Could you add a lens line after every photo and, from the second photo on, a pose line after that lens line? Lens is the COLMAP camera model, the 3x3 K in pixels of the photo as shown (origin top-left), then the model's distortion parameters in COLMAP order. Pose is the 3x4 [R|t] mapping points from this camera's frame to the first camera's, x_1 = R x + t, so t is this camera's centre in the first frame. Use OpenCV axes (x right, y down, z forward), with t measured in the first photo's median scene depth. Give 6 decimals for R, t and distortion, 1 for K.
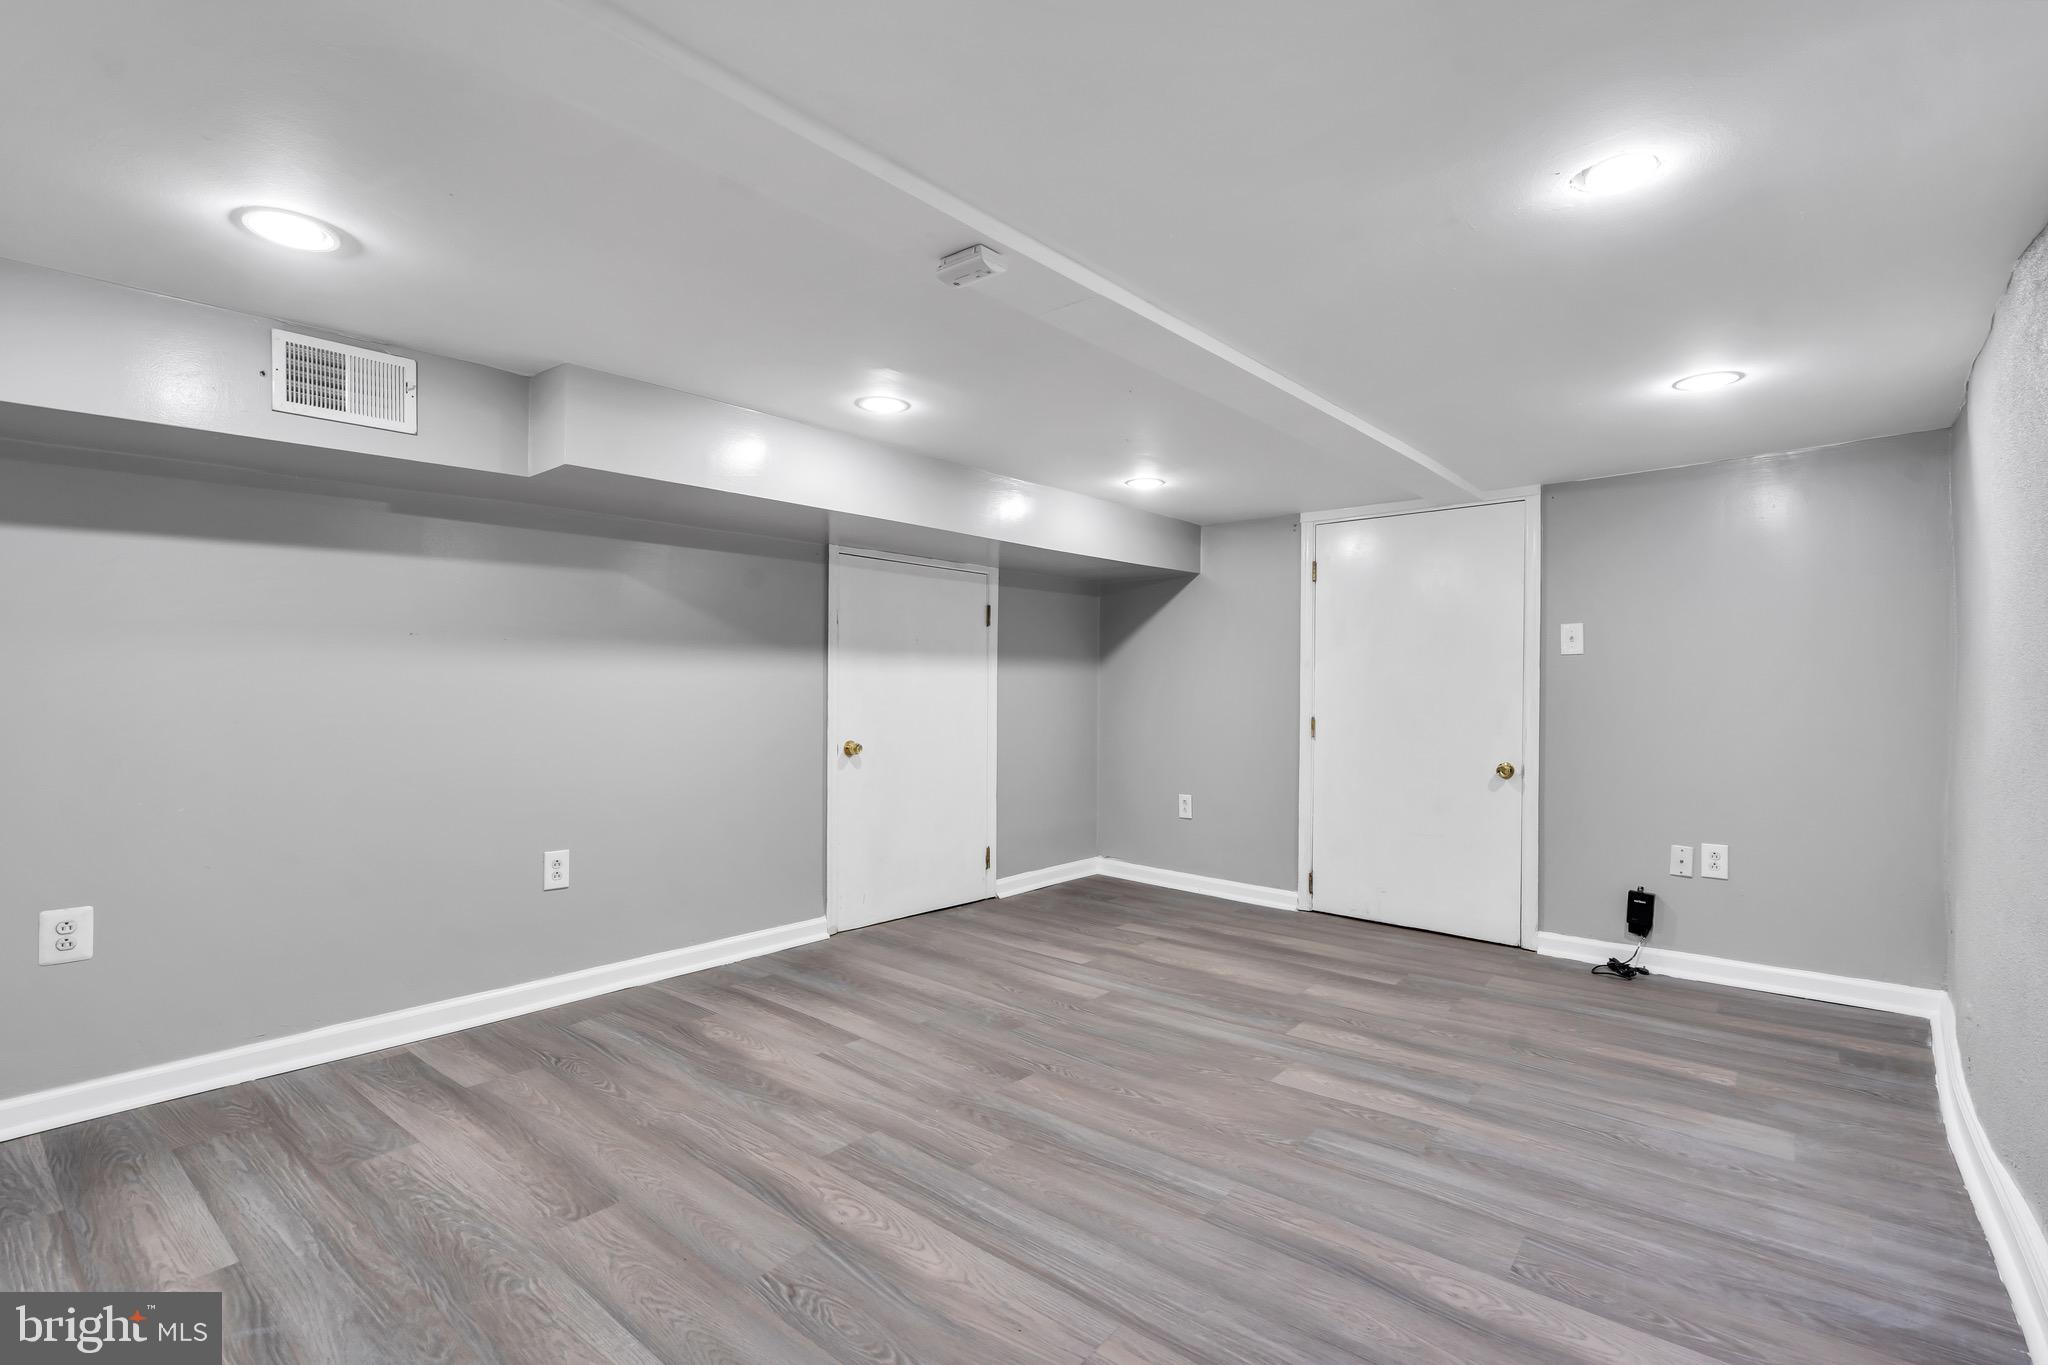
lens RADIAL K [[926.7, 0, 1027.4], [0, 926.7, 685.1], [0, 0, 1]] dist [-0.003607, 0.000607]
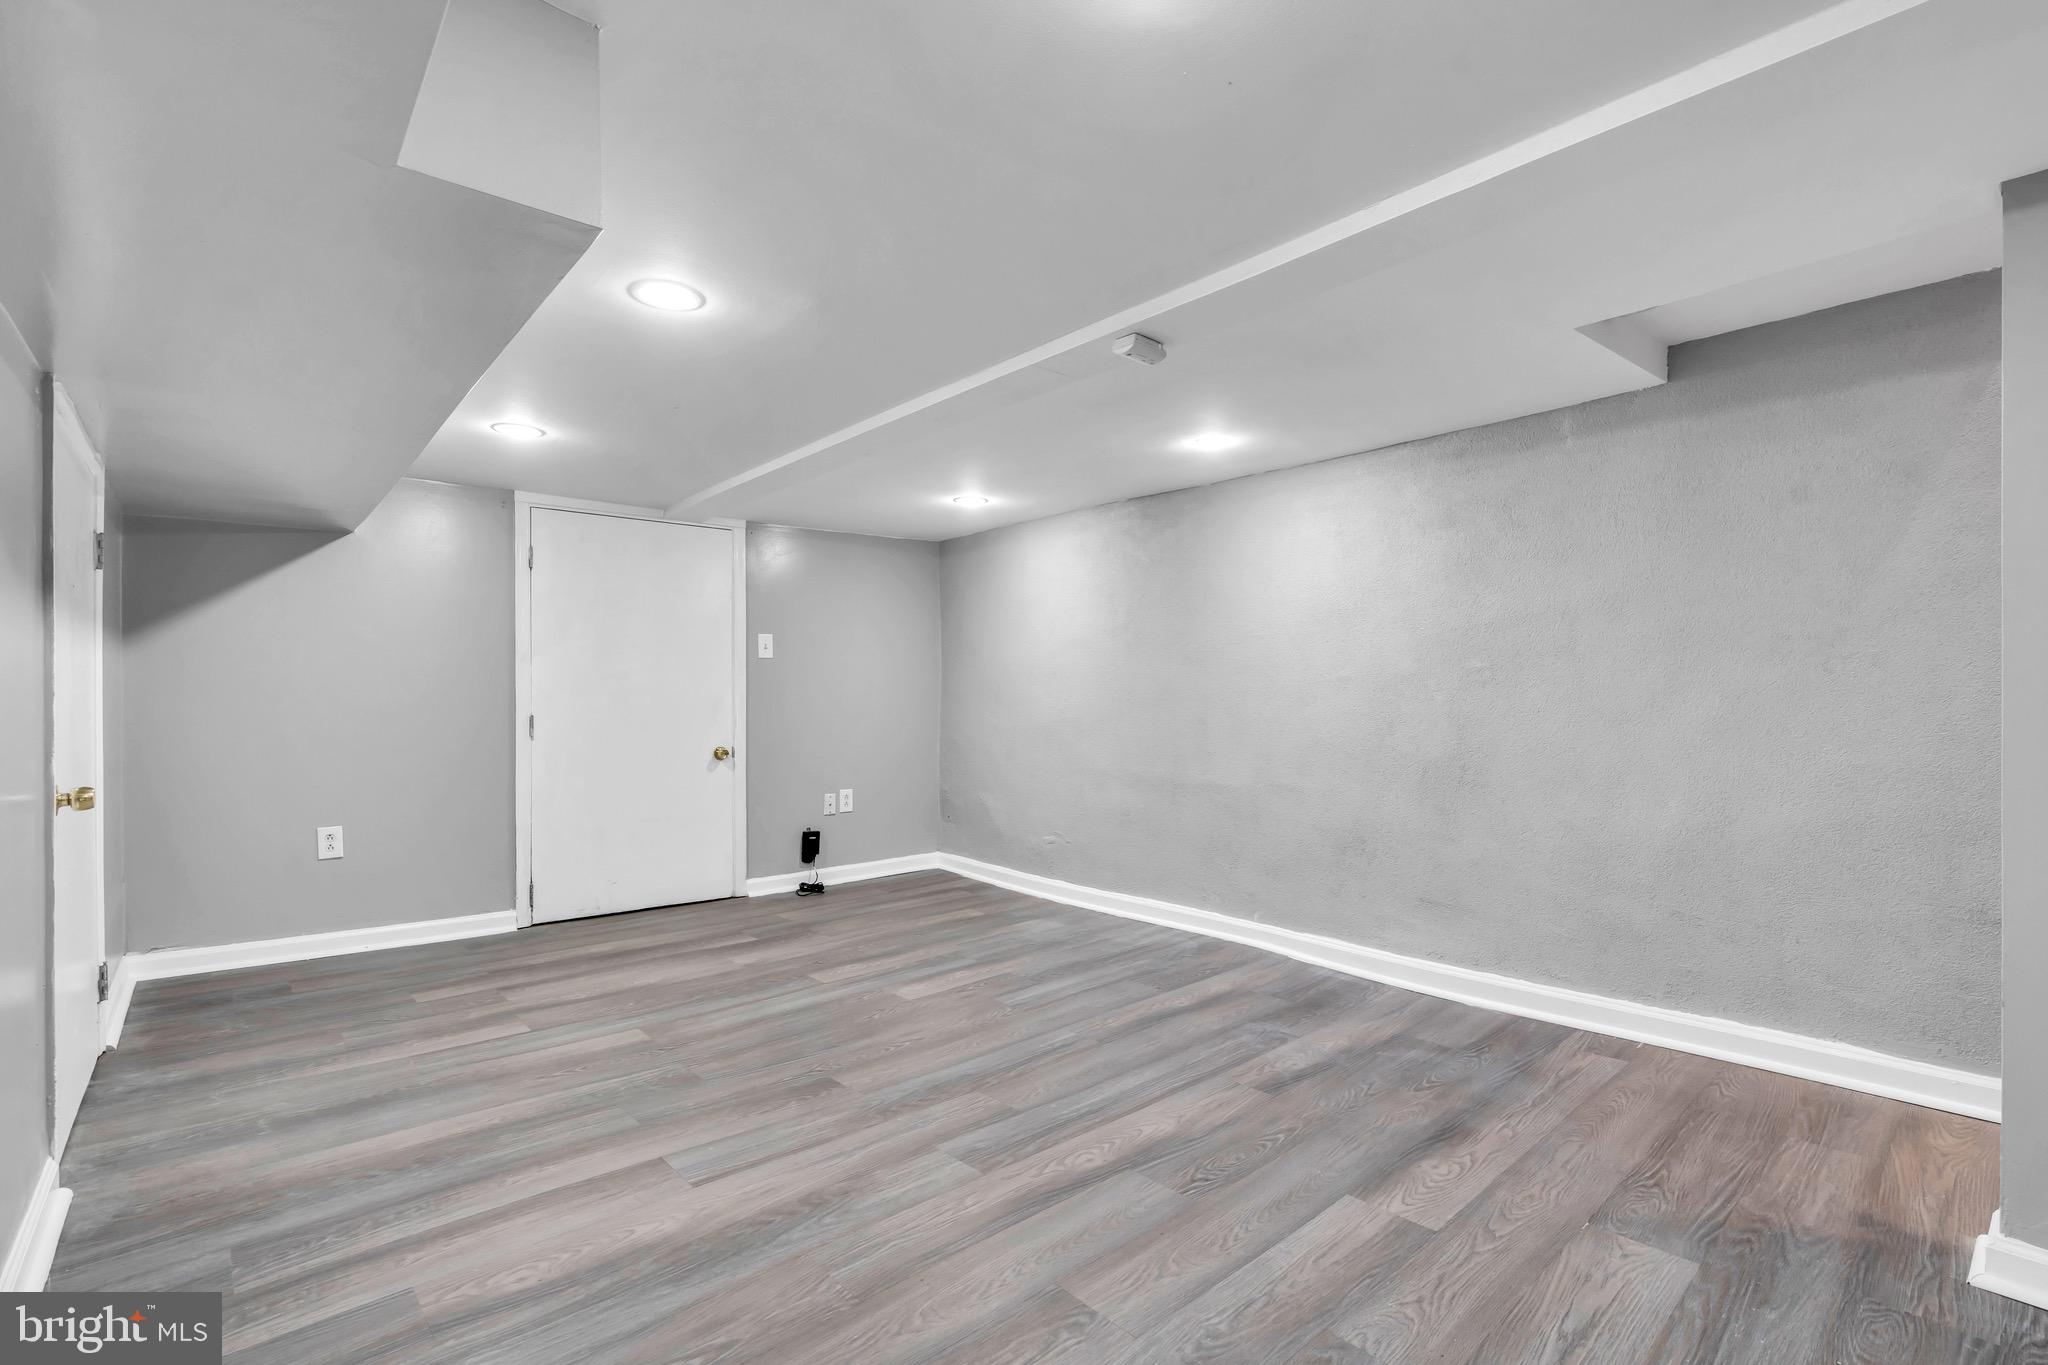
lens RADIAL K [[926.7, 0, 1027.4], [0, 926.7, 685.1], [0, 0, 1]] dist [-0.003607, 0.000607]
pose [[0.143802, 0.005529, 0.989591, -0.902025], [-0.003510, 0.999981, -0.005077, 0.013304], [-0.989600, -0.002744, 0.143818, 0.642899]]
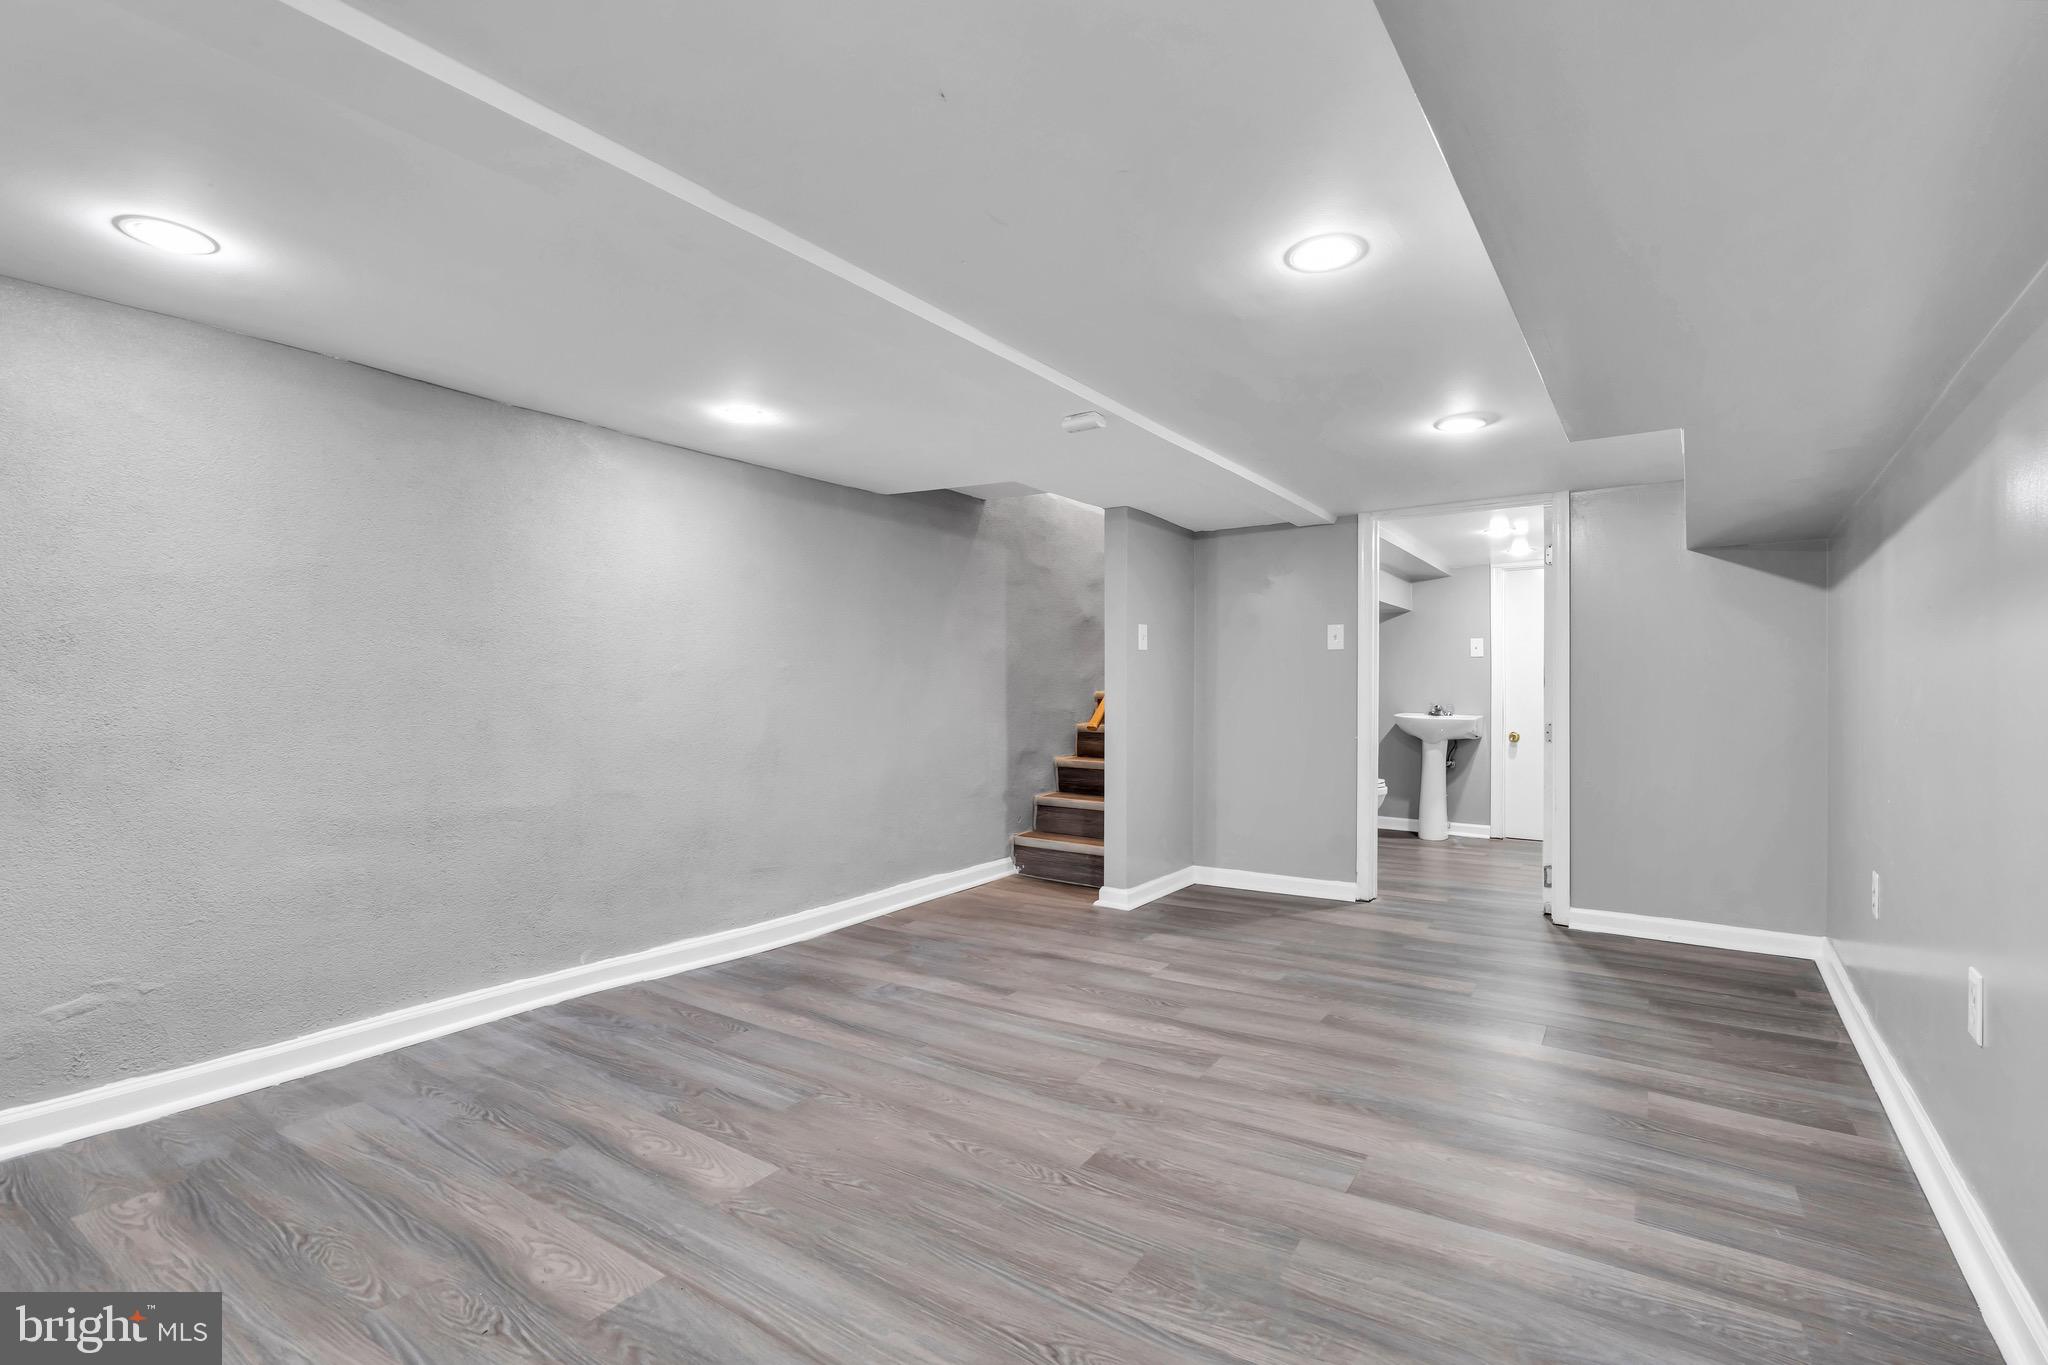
lens RADIAL K [[926.7, 0, 1027.4], [0, 926.7, 685.1], [0, 0, 1]] dist [-0.003607, 0.000607]
pose [[-0.995193, -0.011122, -0.097297, 0.128915], [-0.009816, 0.999855, -0.013888, 0.025733], [0.097438, -0.012866, -0.995158, 1.735937]]
